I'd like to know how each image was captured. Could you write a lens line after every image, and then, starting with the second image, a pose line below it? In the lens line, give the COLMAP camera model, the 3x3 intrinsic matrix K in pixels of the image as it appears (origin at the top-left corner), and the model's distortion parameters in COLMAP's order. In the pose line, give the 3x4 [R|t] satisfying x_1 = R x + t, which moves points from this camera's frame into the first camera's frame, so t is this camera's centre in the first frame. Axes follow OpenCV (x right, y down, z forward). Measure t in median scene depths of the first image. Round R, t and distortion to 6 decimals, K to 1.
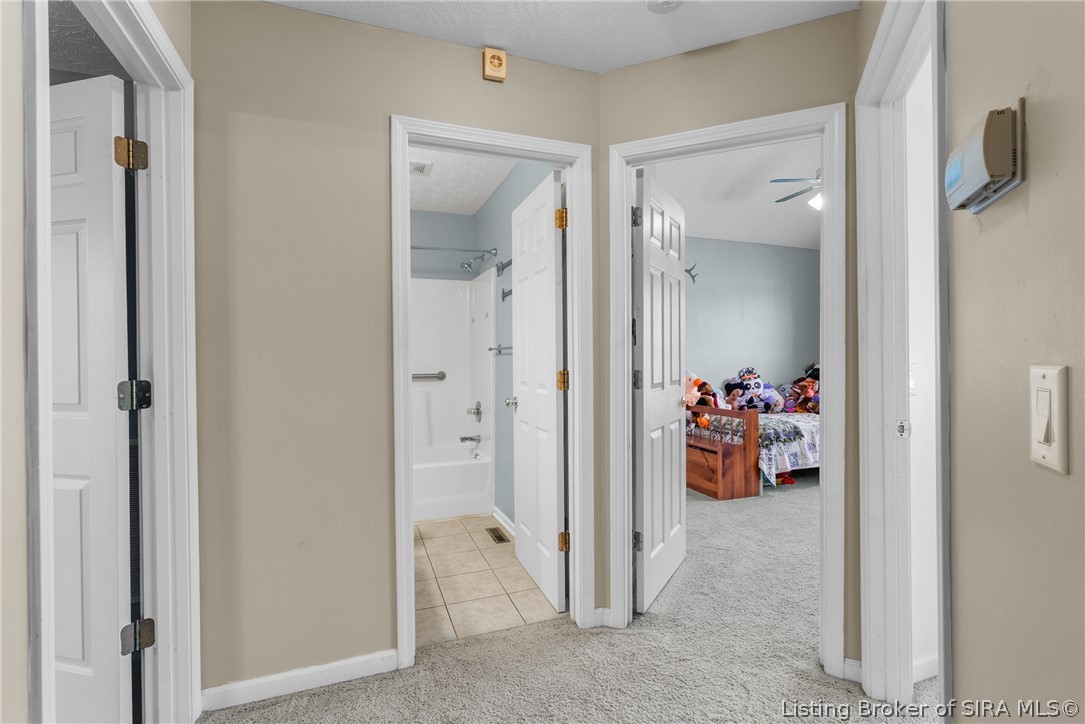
lens RADIAL K [[498.3, 0, 543.5], [0, 498.3, 361.2], [0, 0, 1]] dist [-0.001964, 0.000922]
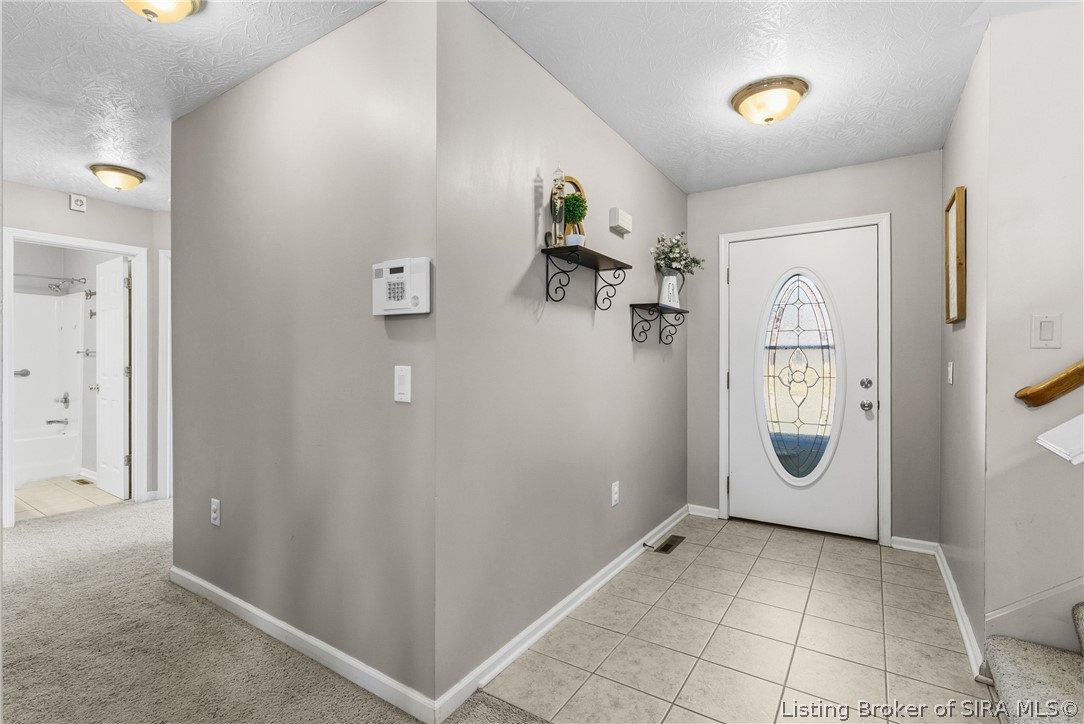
lens RADIAL K [[497.8, 0, 538.9], [0, 497.8, 361.2], [0, 0, 1]] dist [-0.001964, 0.000922]
pose [[0.811594, 0.008013, 0.584167, 0.128133], [-0.004227, 0.999960, -0.007843, 0.006567], [-0.584207, 0.003895, 0.811596, -0.887640]]
